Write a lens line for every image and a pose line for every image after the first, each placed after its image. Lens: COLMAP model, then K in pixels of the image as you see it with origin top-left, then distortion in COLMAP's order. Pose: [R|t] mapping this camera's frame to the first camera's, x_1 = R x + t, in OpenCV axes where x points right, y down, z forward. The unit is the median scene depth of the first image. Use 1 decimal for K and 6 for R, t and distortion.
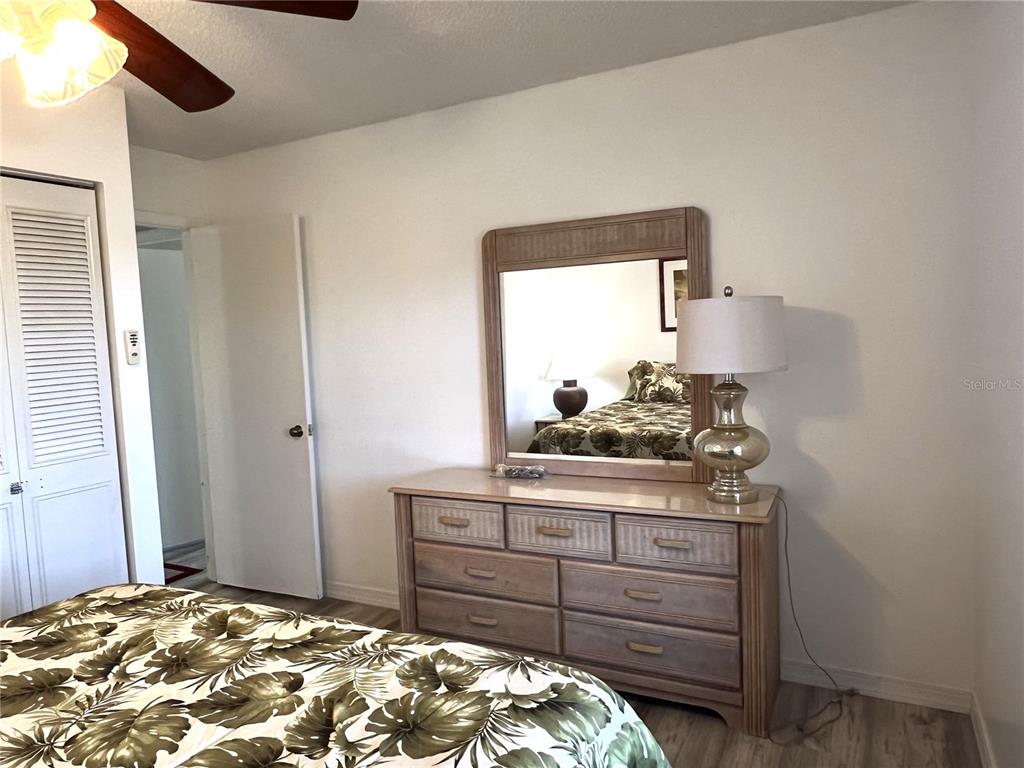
lens RADIAL K [[709.9, 0, 508.9], [0, 709.9, 385.6], [0, 0, 1]] dist [0.004949, -0.010329]
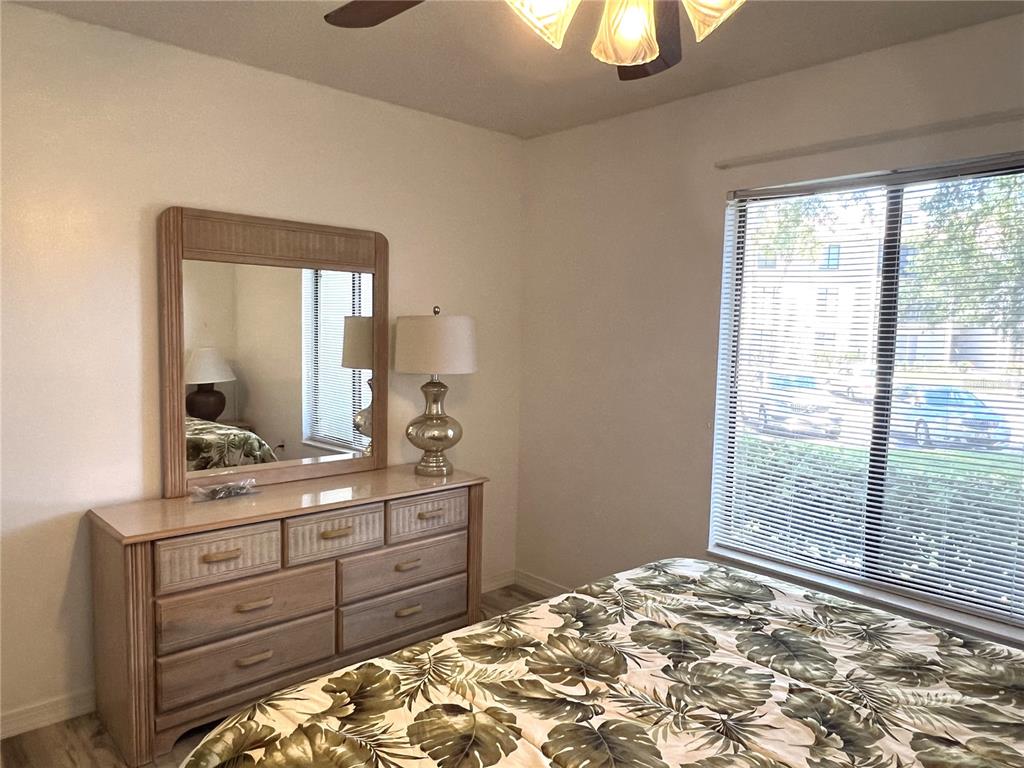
lens RADIAL K [[709.9, 0, 504.1], [0, 709.9, 381.0], [0, 0, 1]] dist [0.004949, -0.010329]
pose [[0.334083, -0.017663, 0.942378, -1.008087], [0.033870, 0.999404, 0.006724, -0.011532], [-0.941935, 0.029672, 0.334482, 0.541424]]
